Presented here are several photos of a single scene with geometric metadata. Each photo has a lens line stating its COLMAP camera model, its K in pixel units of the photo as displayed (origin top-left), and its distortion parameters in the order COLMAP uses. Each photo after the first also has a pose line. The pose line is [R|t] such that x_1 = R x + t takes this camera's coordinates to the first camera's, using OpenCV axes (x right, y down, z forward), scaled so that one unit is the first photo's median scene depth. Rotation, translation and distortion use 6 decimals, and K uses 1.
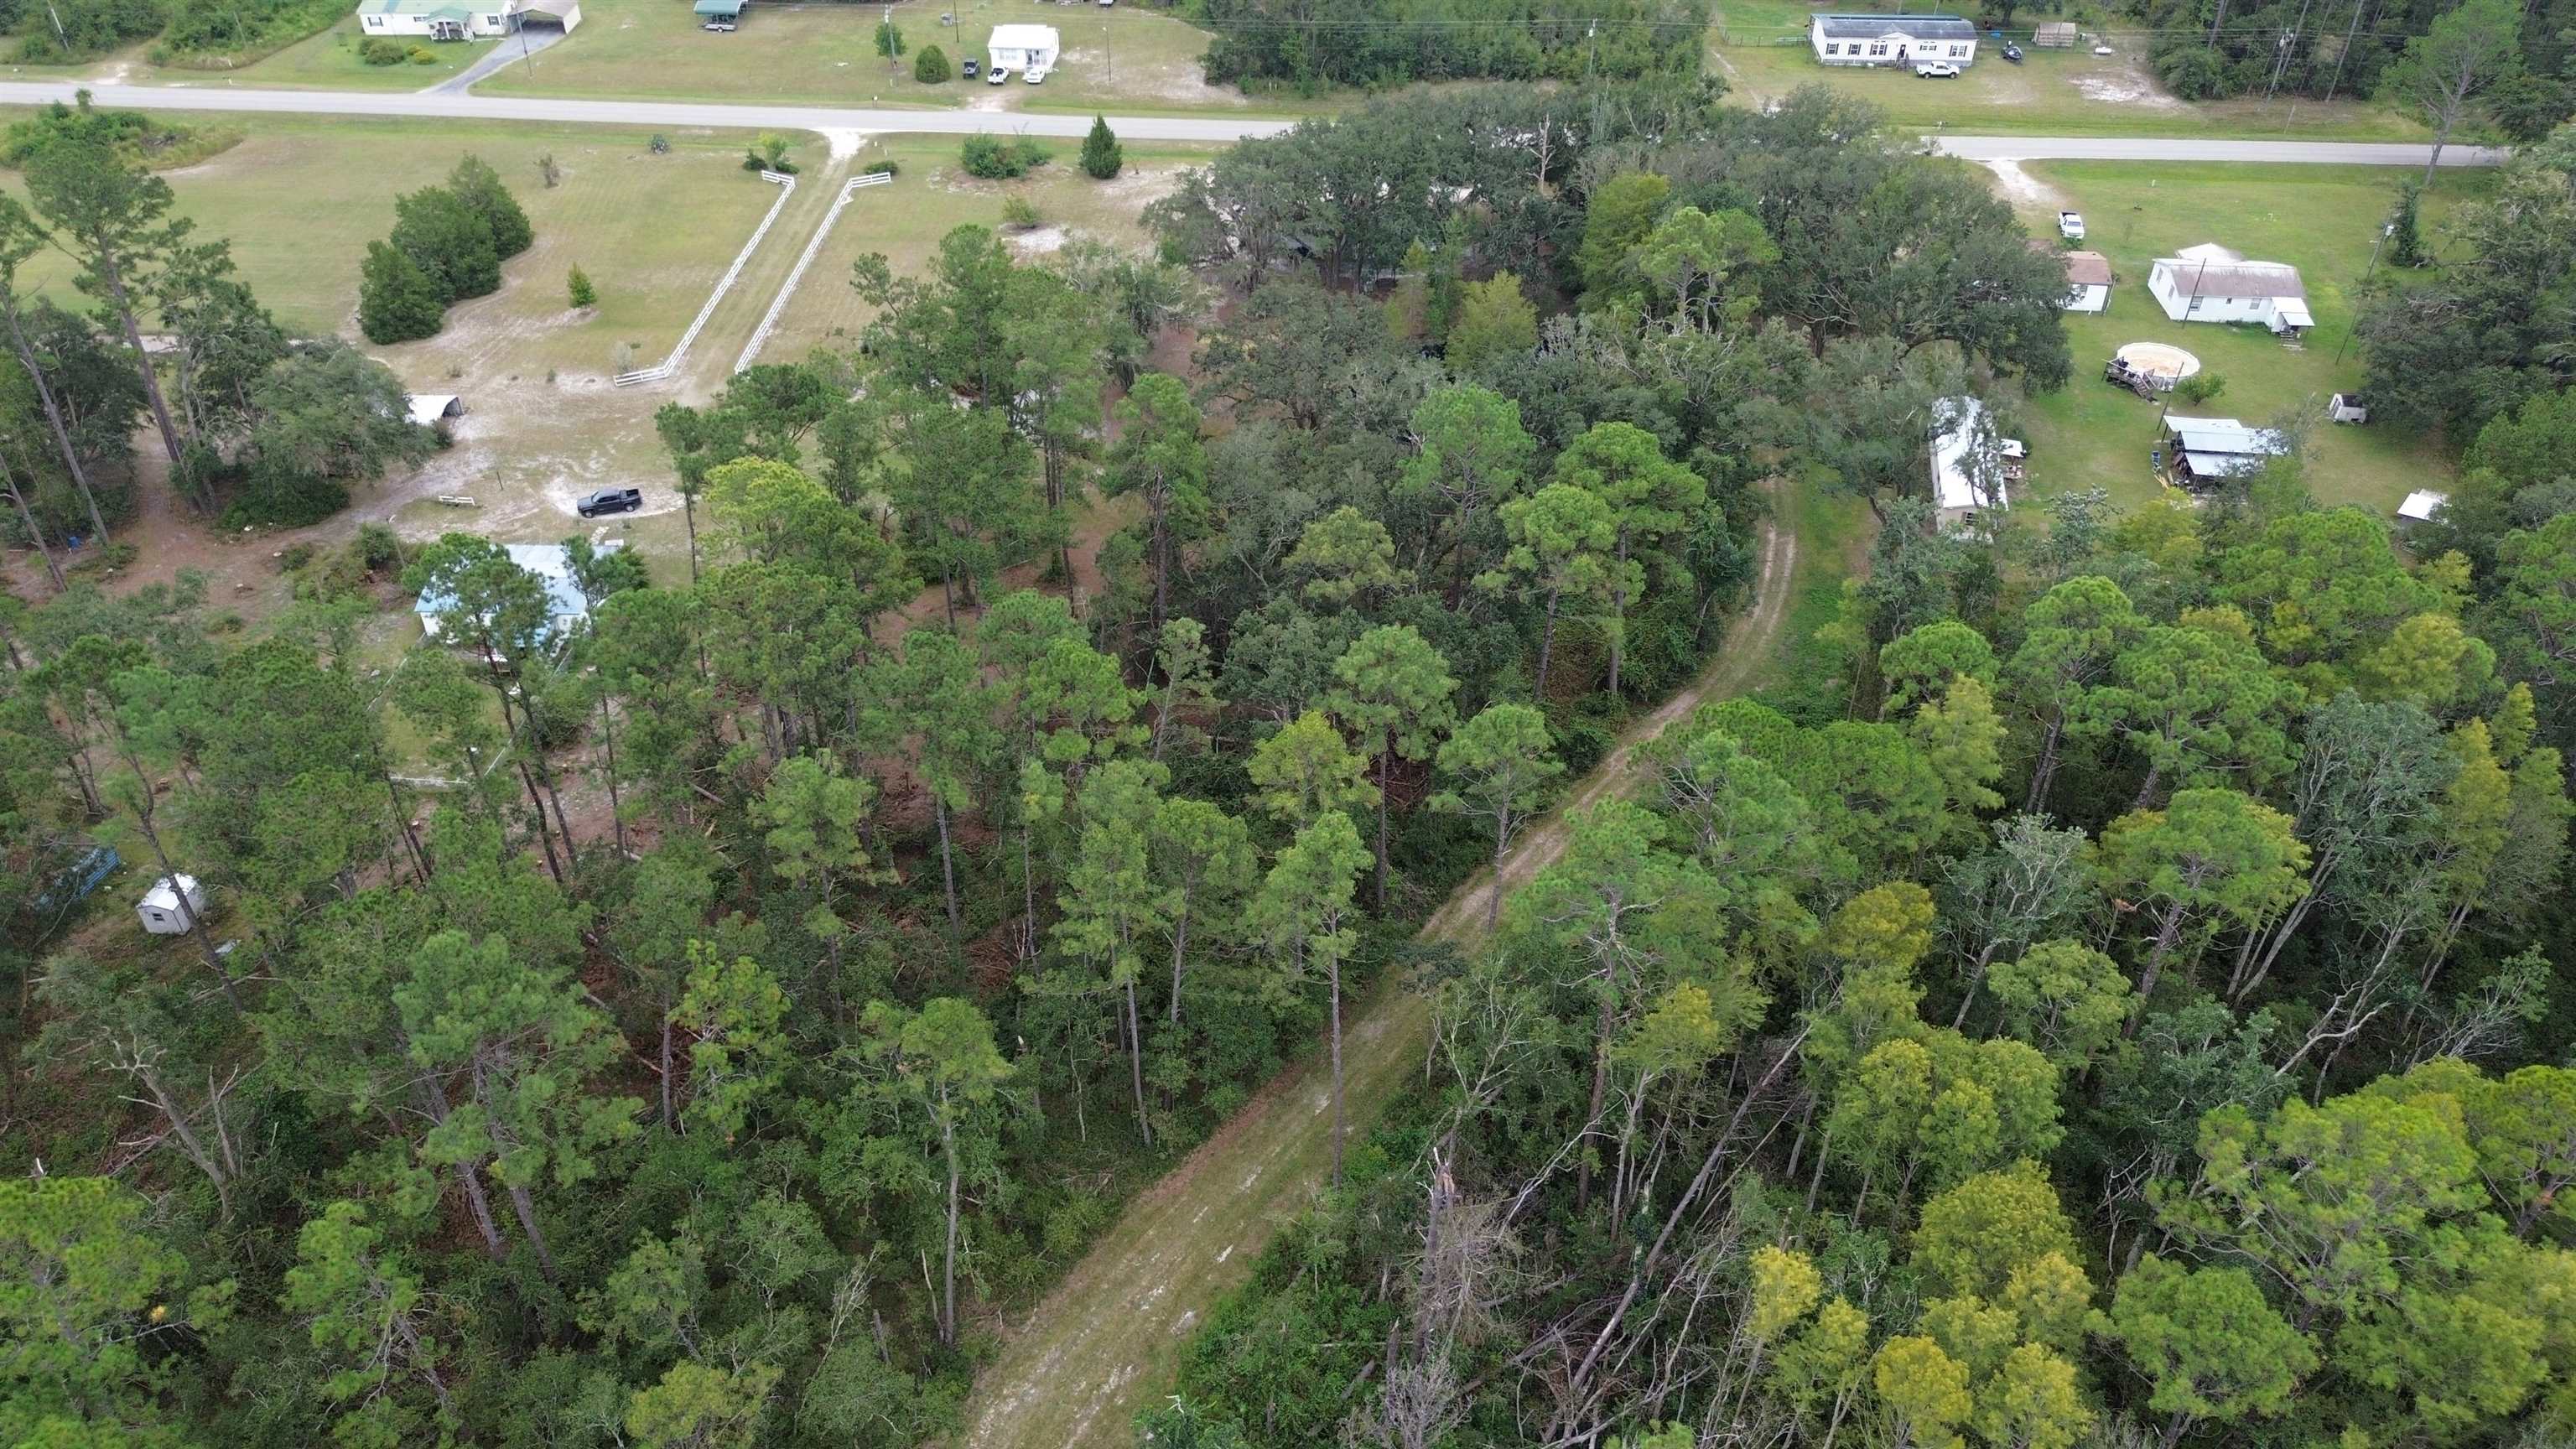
lens RADIAL K [[1832.9, 0, 1293.8], [0, 1832.9, 711.5], [0, 0, 1]] dist [0.059867, -0.040593]
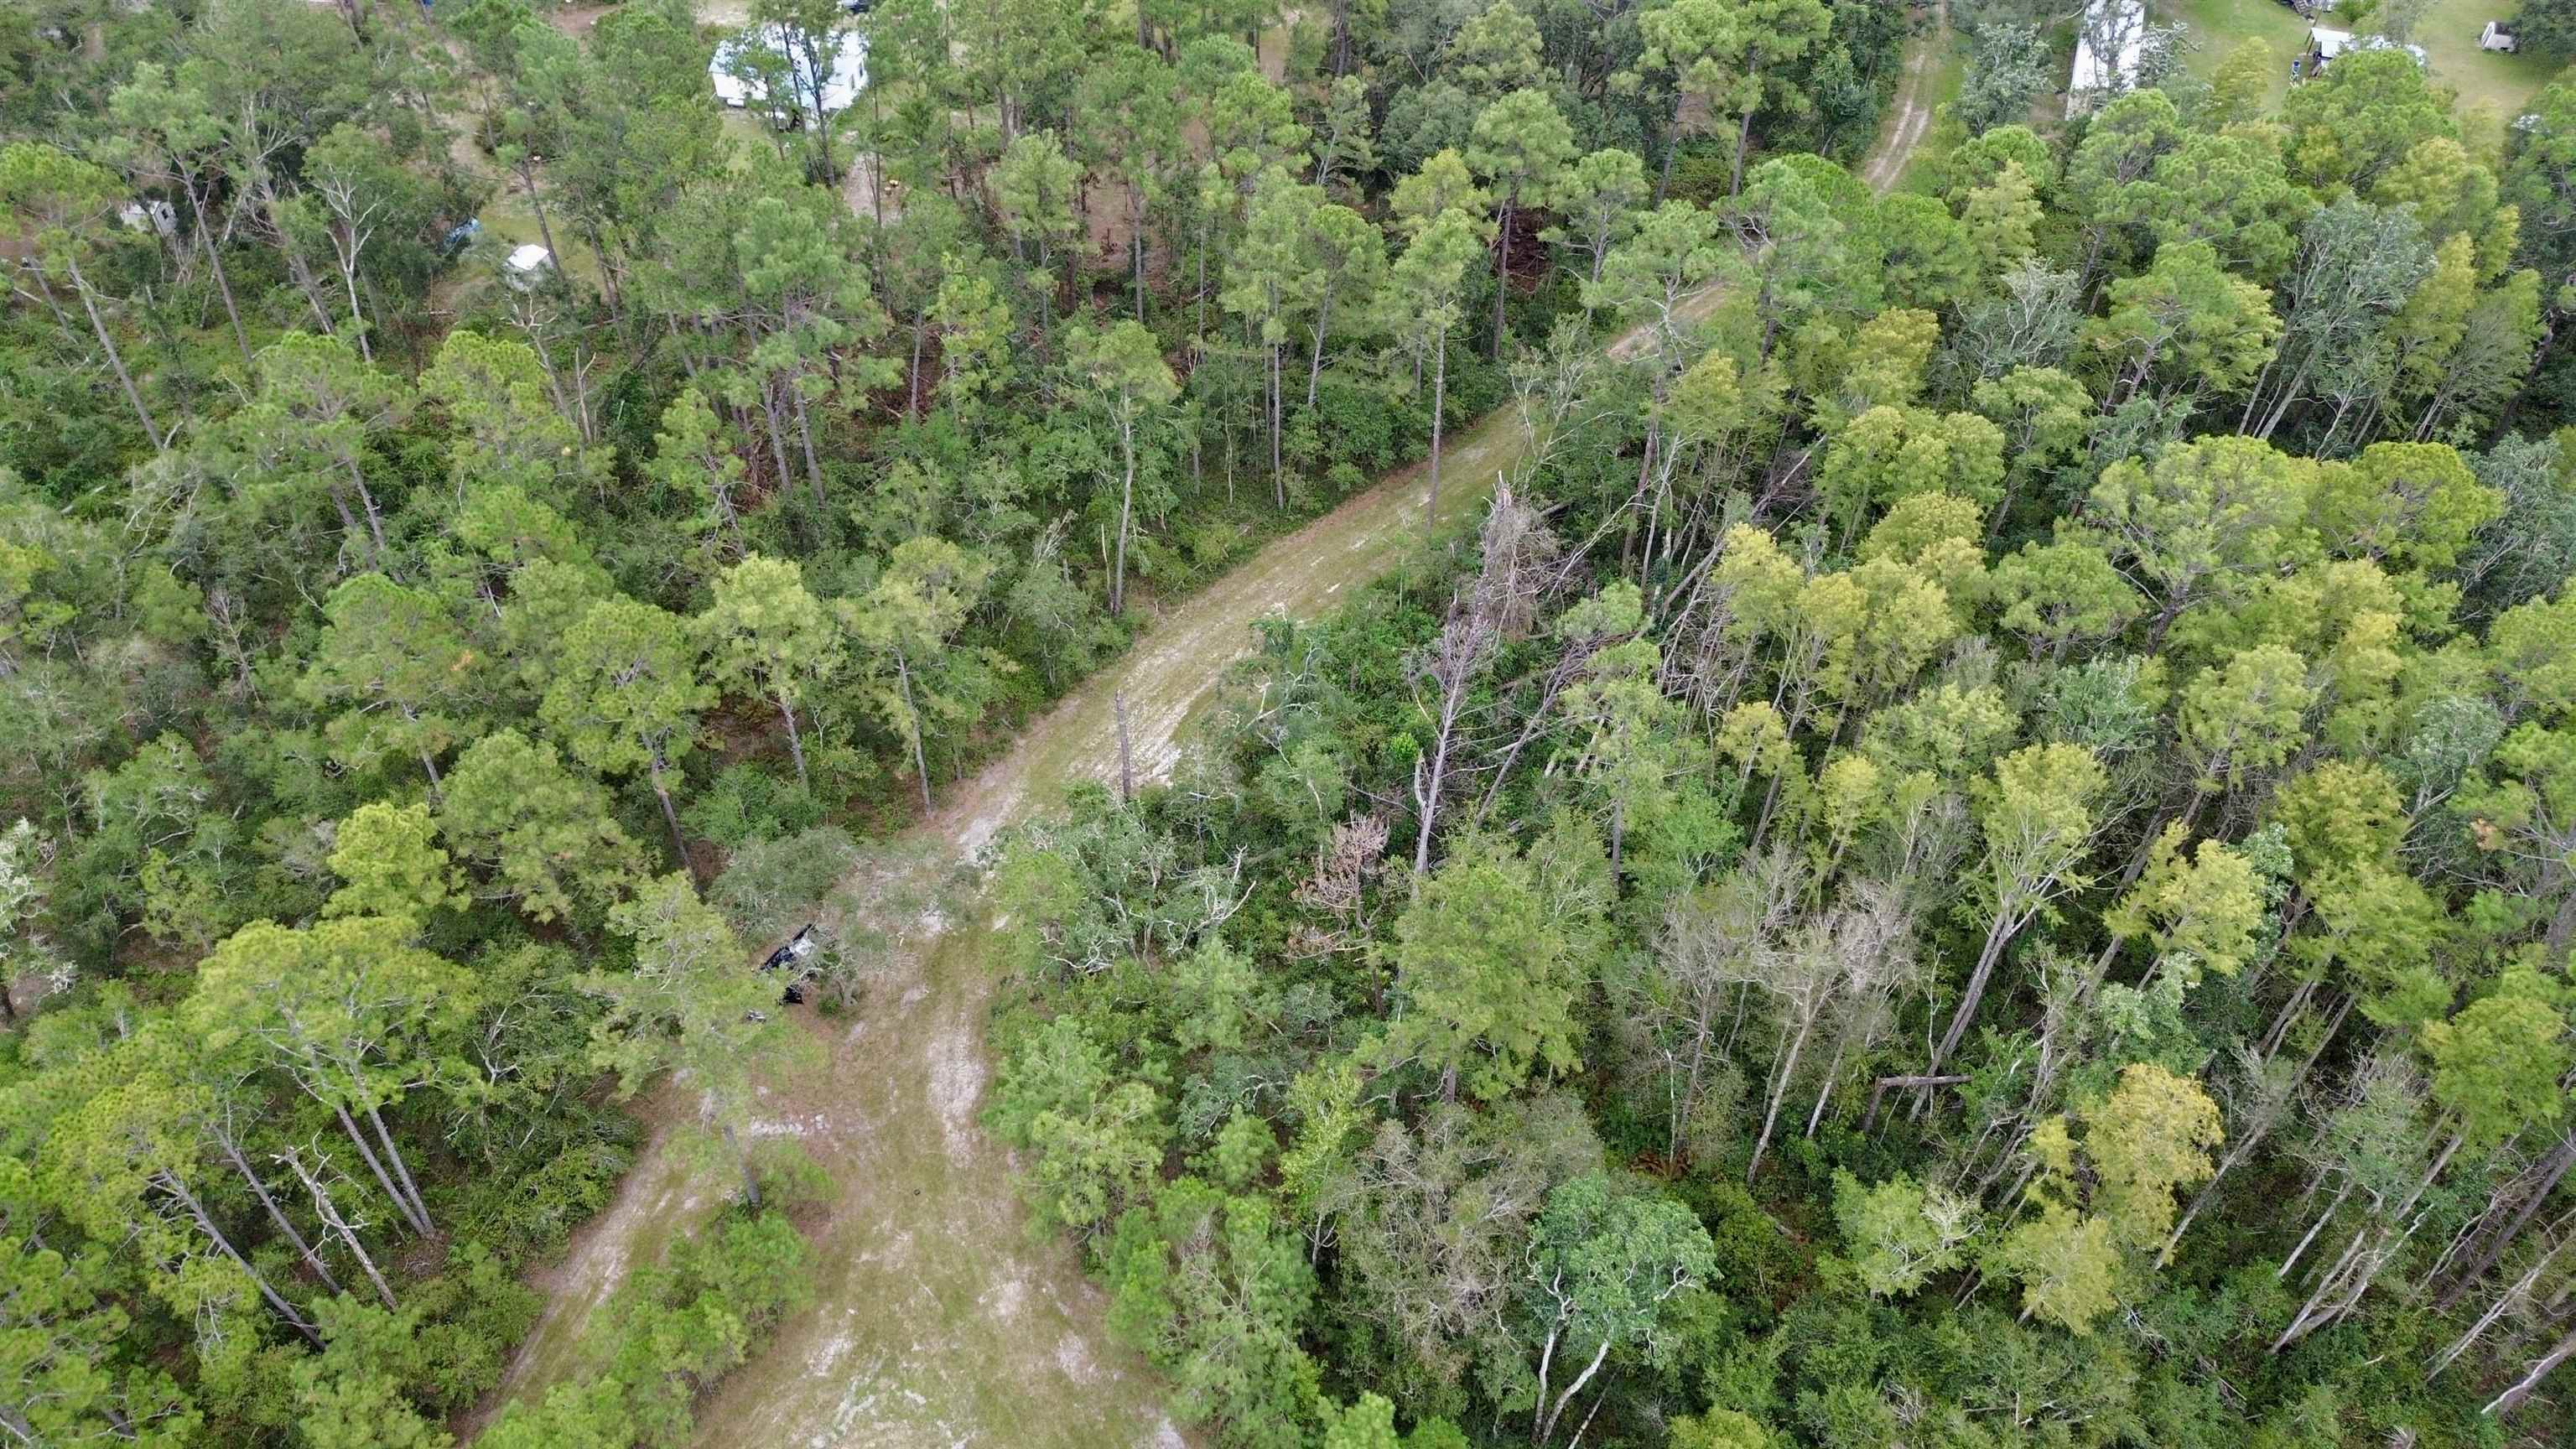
lens RADIAL K [[1830.0, 0, 1294.5], [0, 1830.0, 738.3], [0, 0, 1]] dist [0.072092, -0.067967]
pose [[0.990827, 0.104856, -0.085249, 0.041602], [-0.090007, 0.982600, 0.162469, 0.149015], [0.100801, -0.153306, 0.983024, -0.195553]]
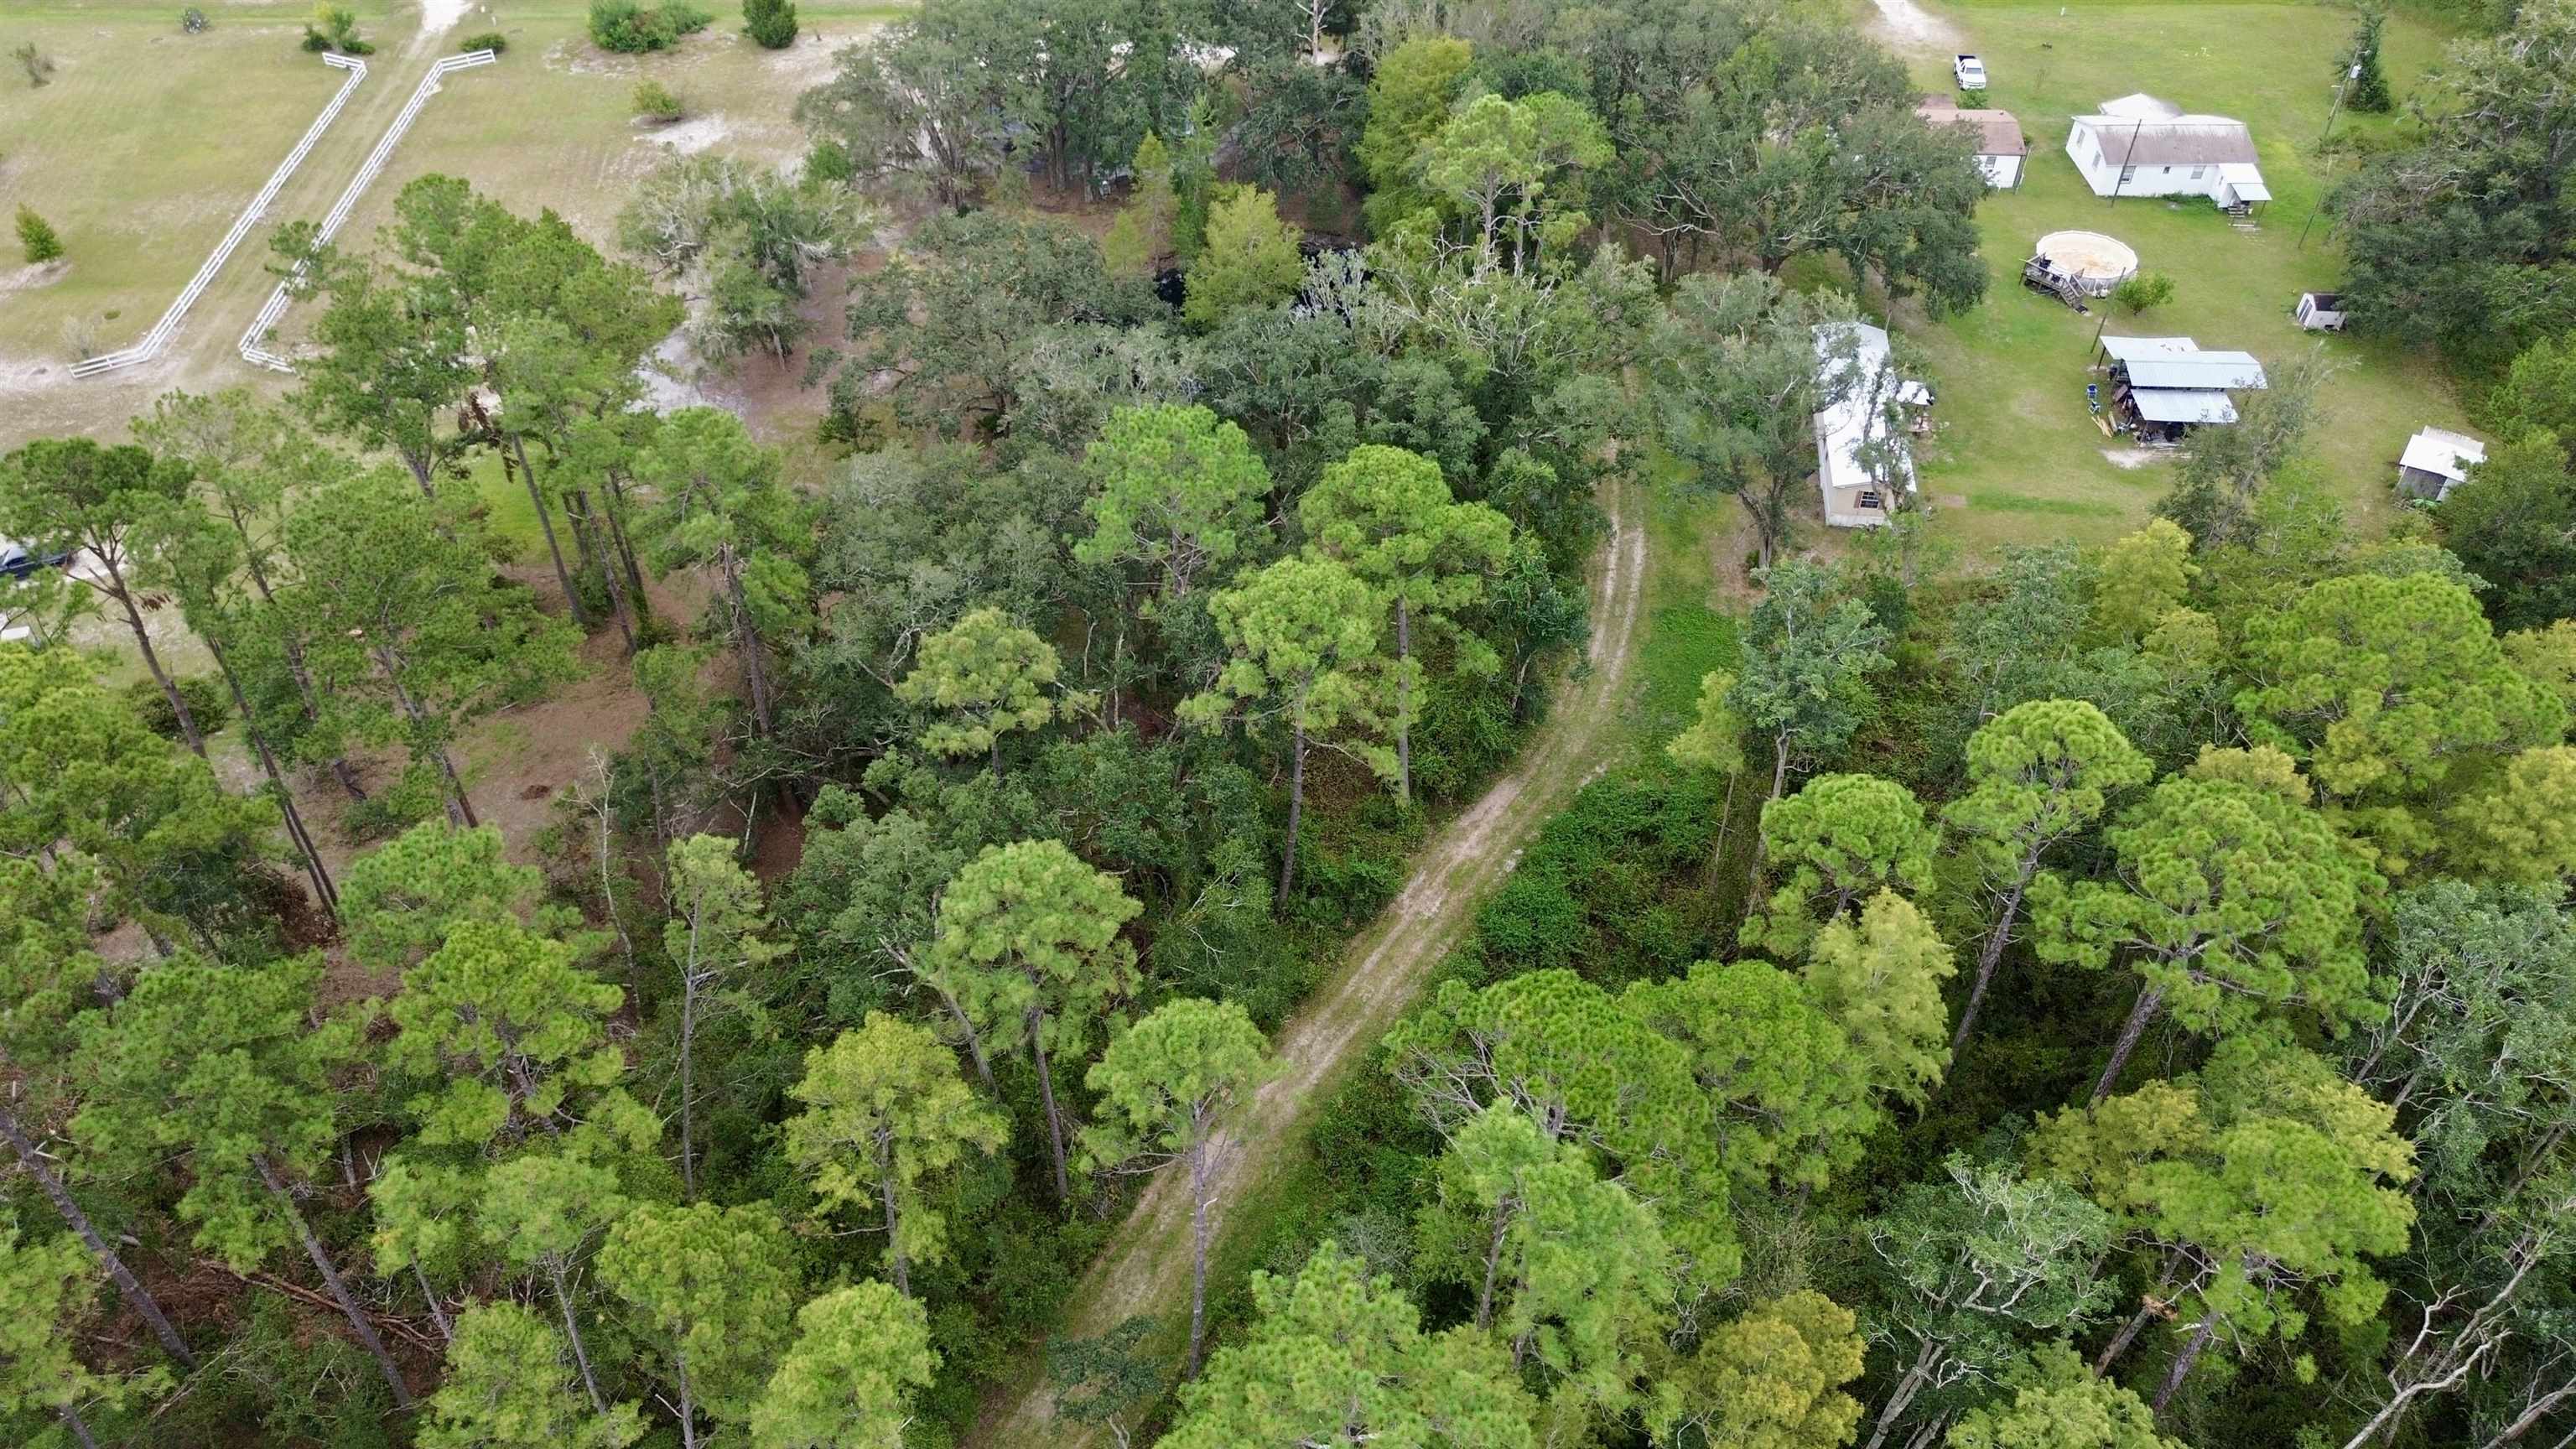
lens RADIAL K [[1830.0, 0, 1302.0], [0, 1830.0, 722.7], [0, 0, 1]] dist [0.072092, -0.067967]
pose [[0.996244, -0.059428, 0.062981, 0.092879], [0.052848, 0.993439, 0.101421, -0.121947], [-0.068595, -0.097711, 0.992848, 0.292310]]
